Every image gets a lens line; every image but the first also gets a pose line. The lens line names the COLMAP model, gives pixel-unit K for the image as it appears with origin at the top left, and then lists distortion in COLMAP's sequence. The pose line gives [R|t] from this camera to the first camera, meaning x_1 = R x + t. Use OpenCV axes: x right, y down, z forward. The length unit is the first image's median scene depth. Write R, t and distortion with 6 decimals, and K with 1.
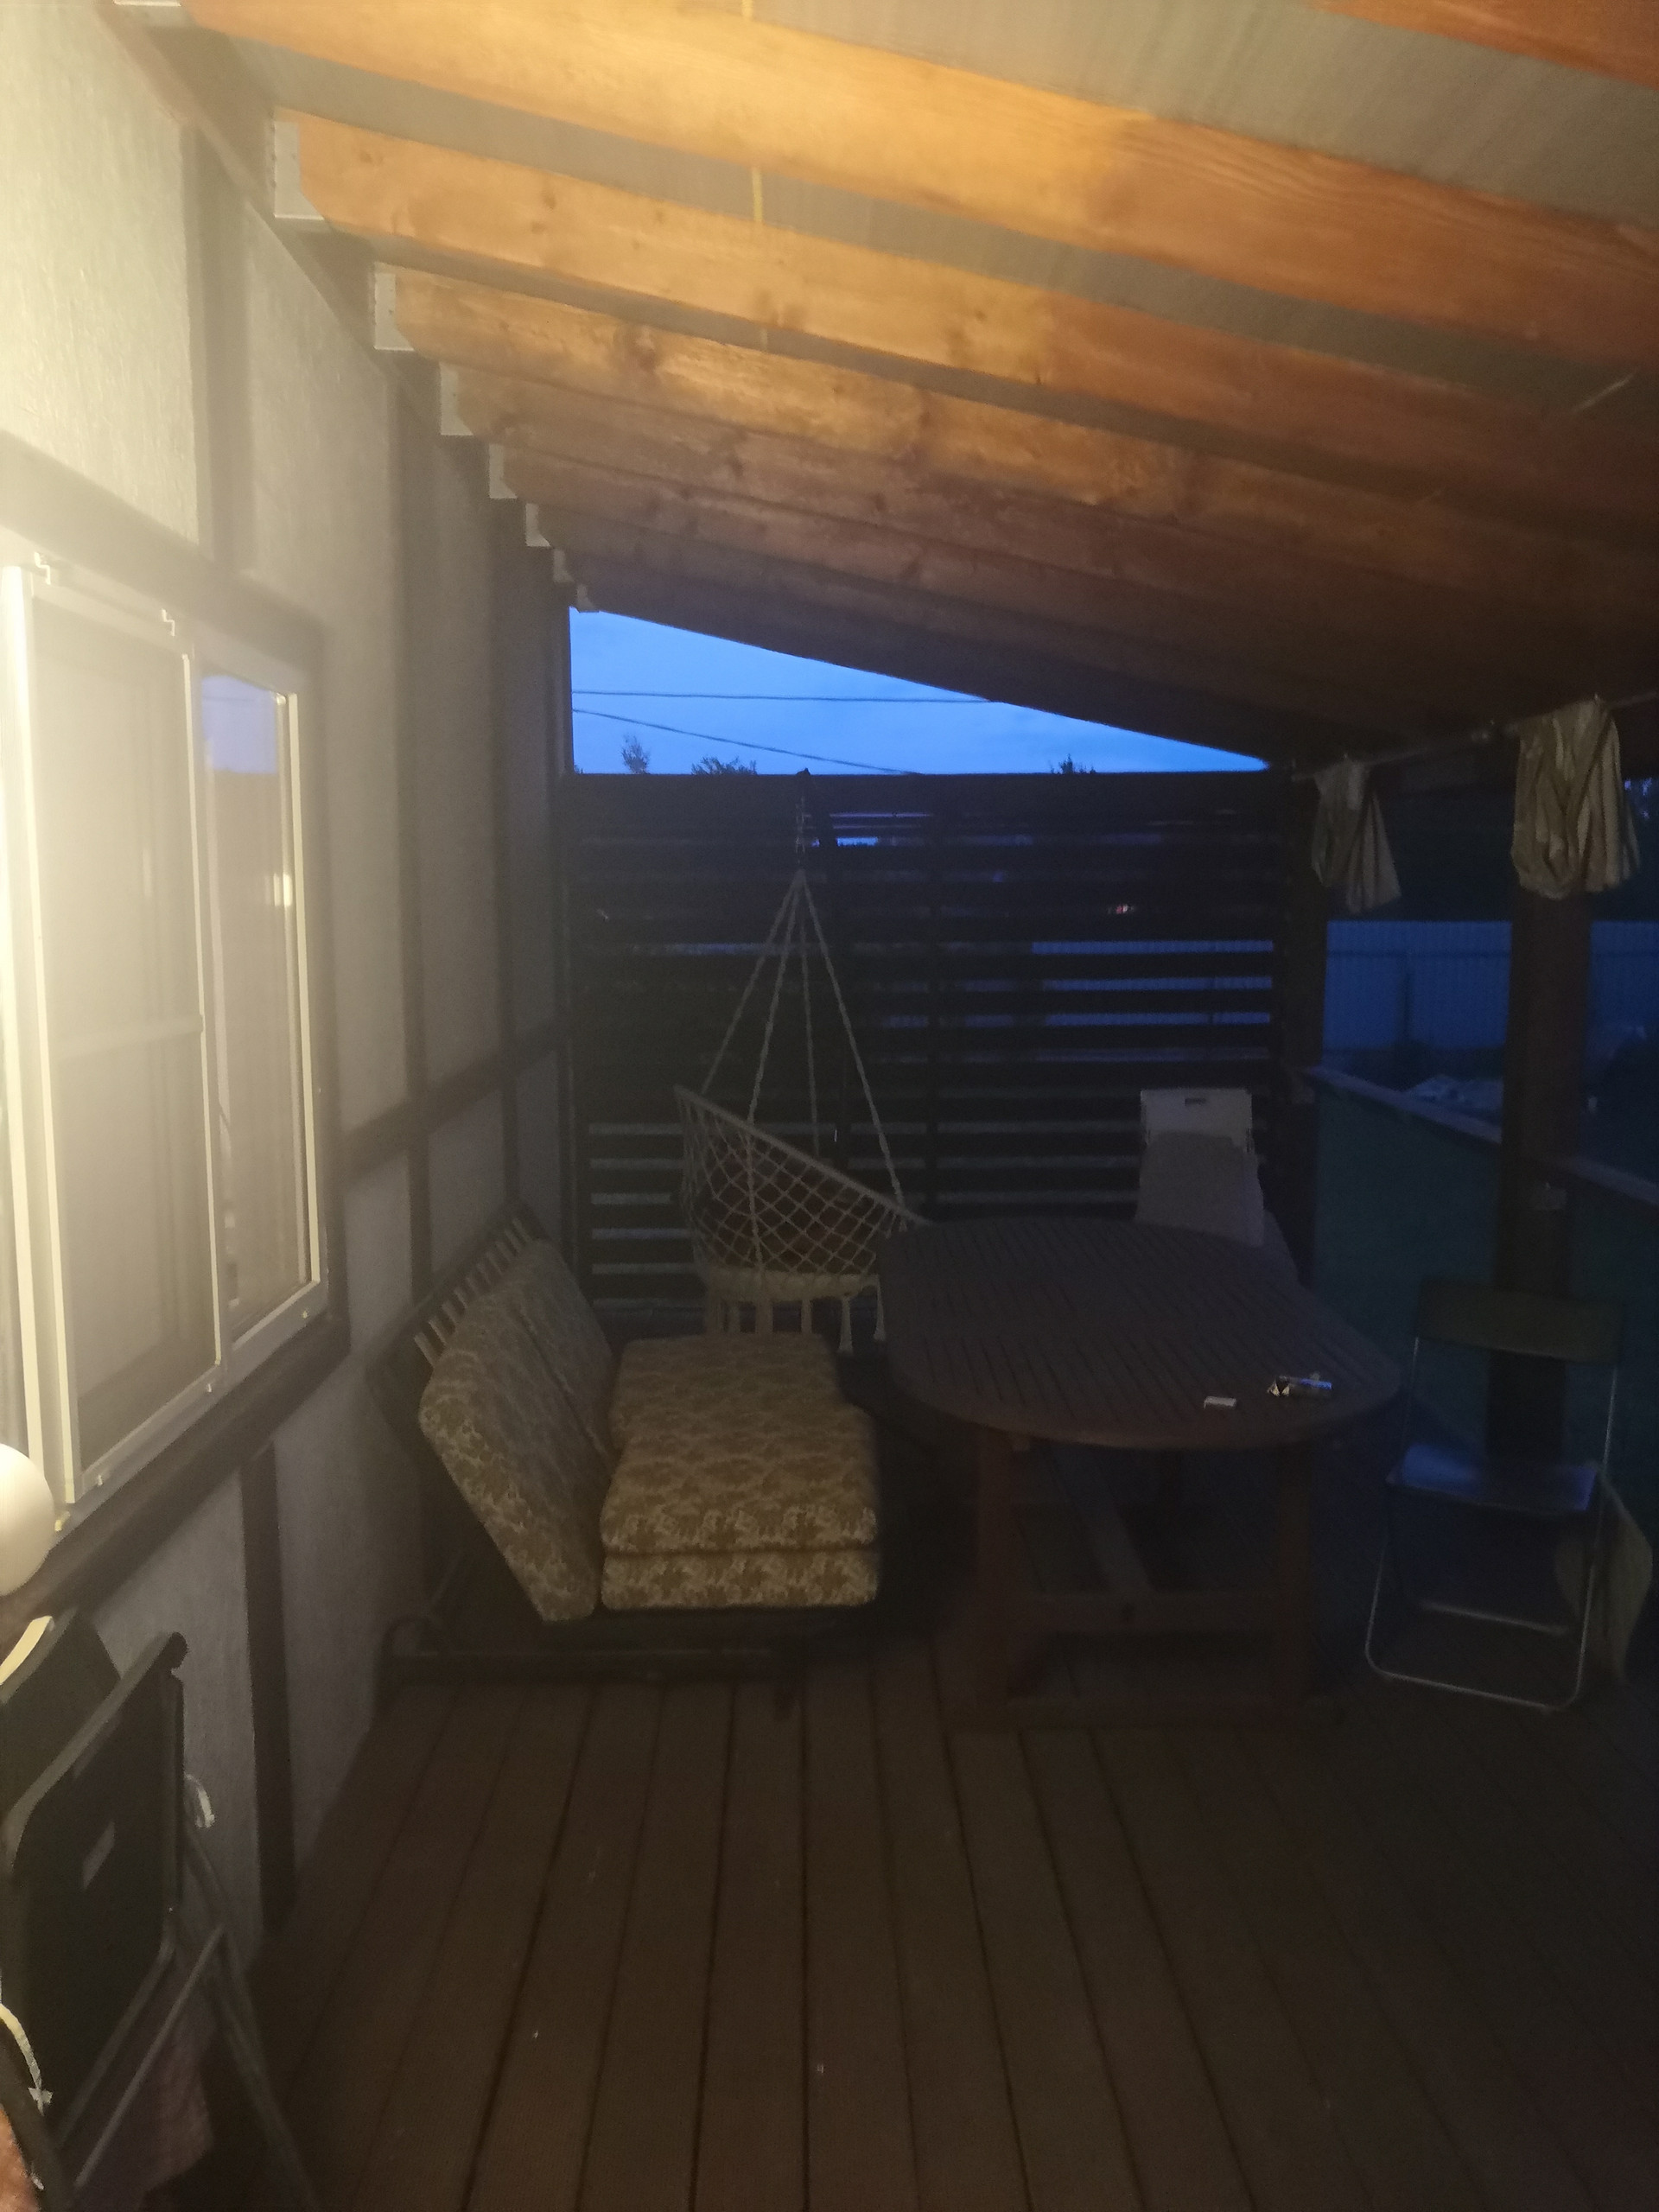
lens RADIAL K [[1725.5, 0, 829.5], [0, 1725.5, 1106.0], [0, 0, 1]] dist [-0.012362, 0.050722]
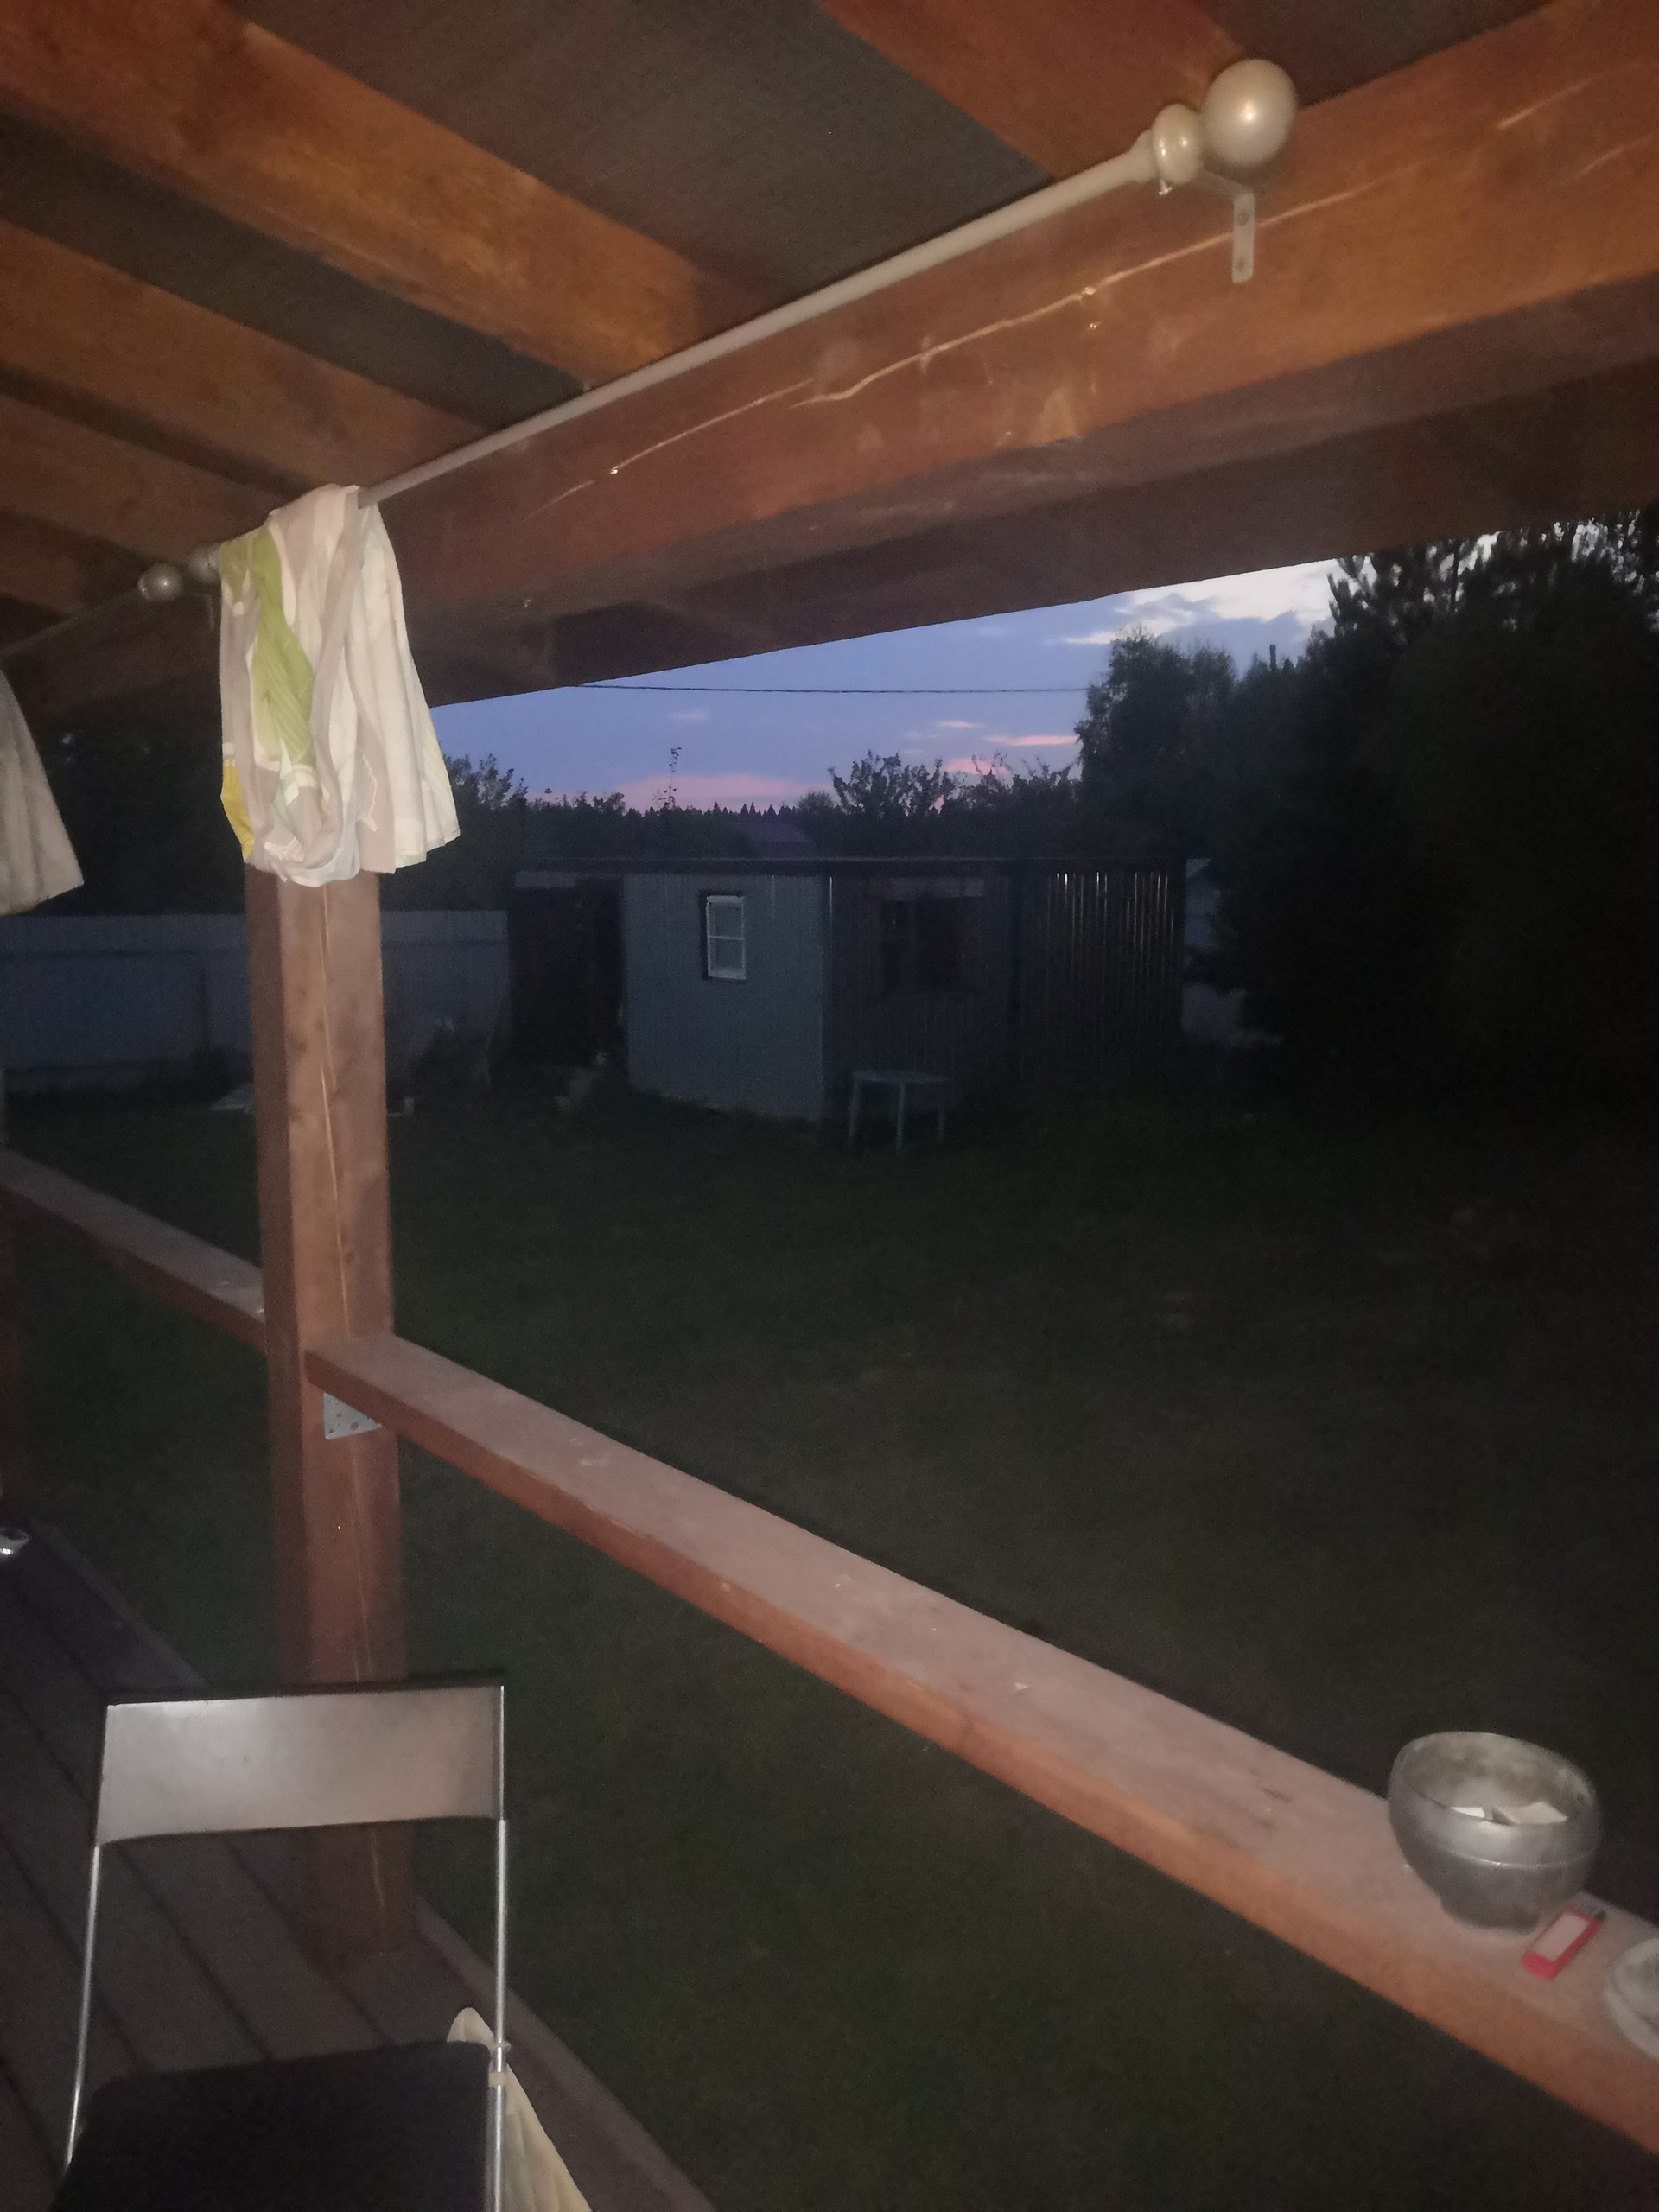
lens RADIAL K [[1725.5, 0, 829.5], [0, 1725.5, 1106.0], [0, 0, 1]] dist [-0.012362, 0.050722]
pose [[0.791217, -0.067663, 0.607780, 0.218824], [0.065006, 0.997535, 0.026428, -0.056673], [-0.608070, 0.018599, 0.793665, 0.478913]]
